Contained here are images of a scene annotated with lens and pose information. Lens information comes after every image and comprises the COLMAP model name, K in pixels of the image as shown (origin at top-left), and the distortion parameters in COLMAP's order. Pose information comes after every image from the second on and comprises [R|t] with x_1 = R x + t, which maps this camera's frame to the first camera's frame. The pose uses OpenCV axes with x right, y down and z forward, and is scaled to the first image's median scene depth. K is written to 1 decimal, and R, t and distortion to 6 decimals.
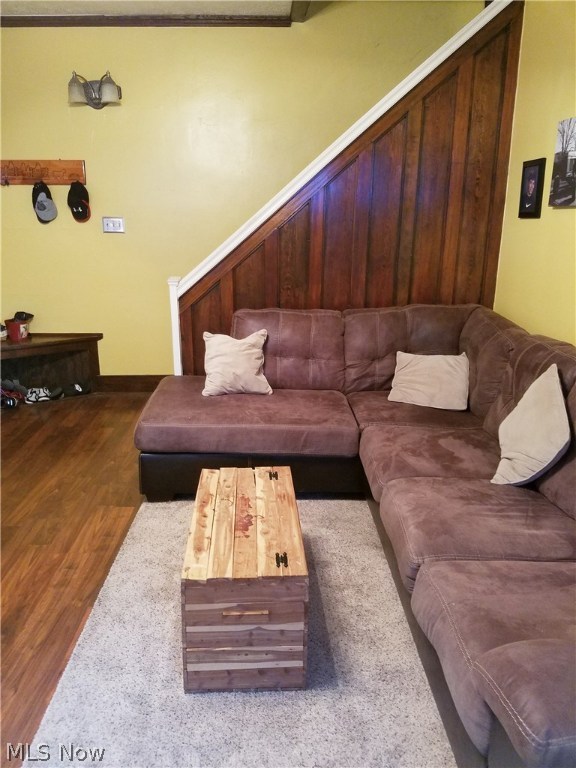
lens RADIAL K [[591.1, 0, 262.9], [0, 591.1, 370.8], [0, 0, 1]] dist [0.209268, -0.392840]
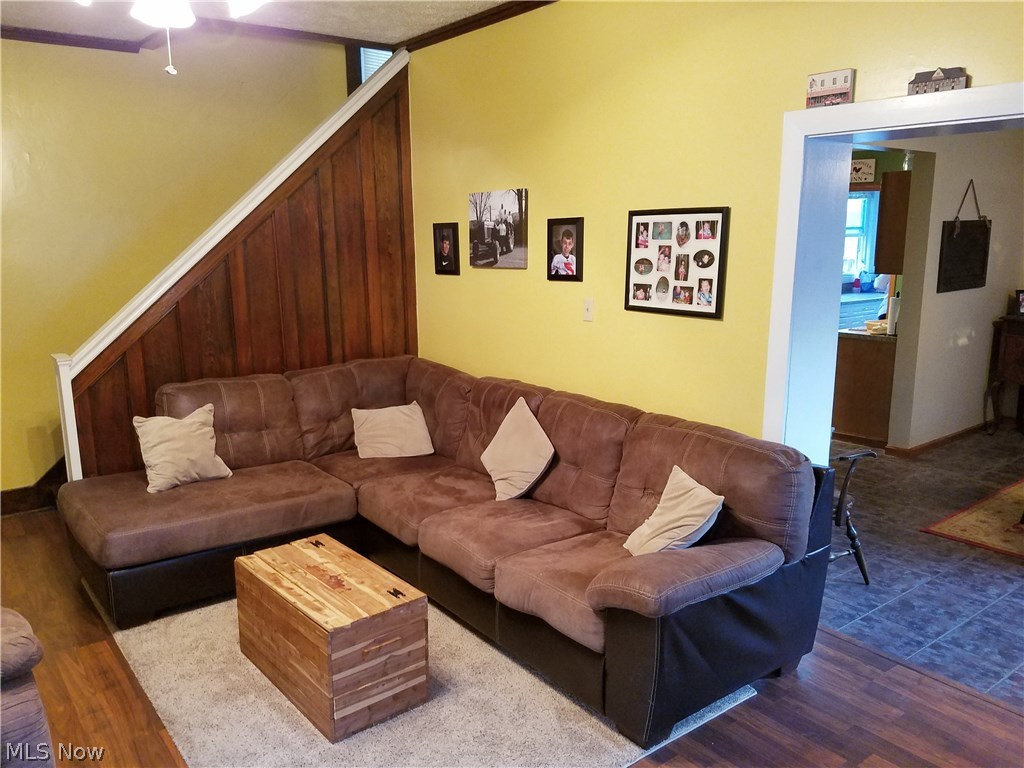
lens RADIAL K [[788.2, 0, 512.0], [0, 788.2, 384.0], [0, 0, 1]] dist [0.209268, -0.392840]
pose [[0.793199, -0.114397, 0.598121, -0.352513], [0.157568, 0.987303, -0.020127, -0.005776], [-0.588224, 0.110210, 0.801153, -0.205993]]
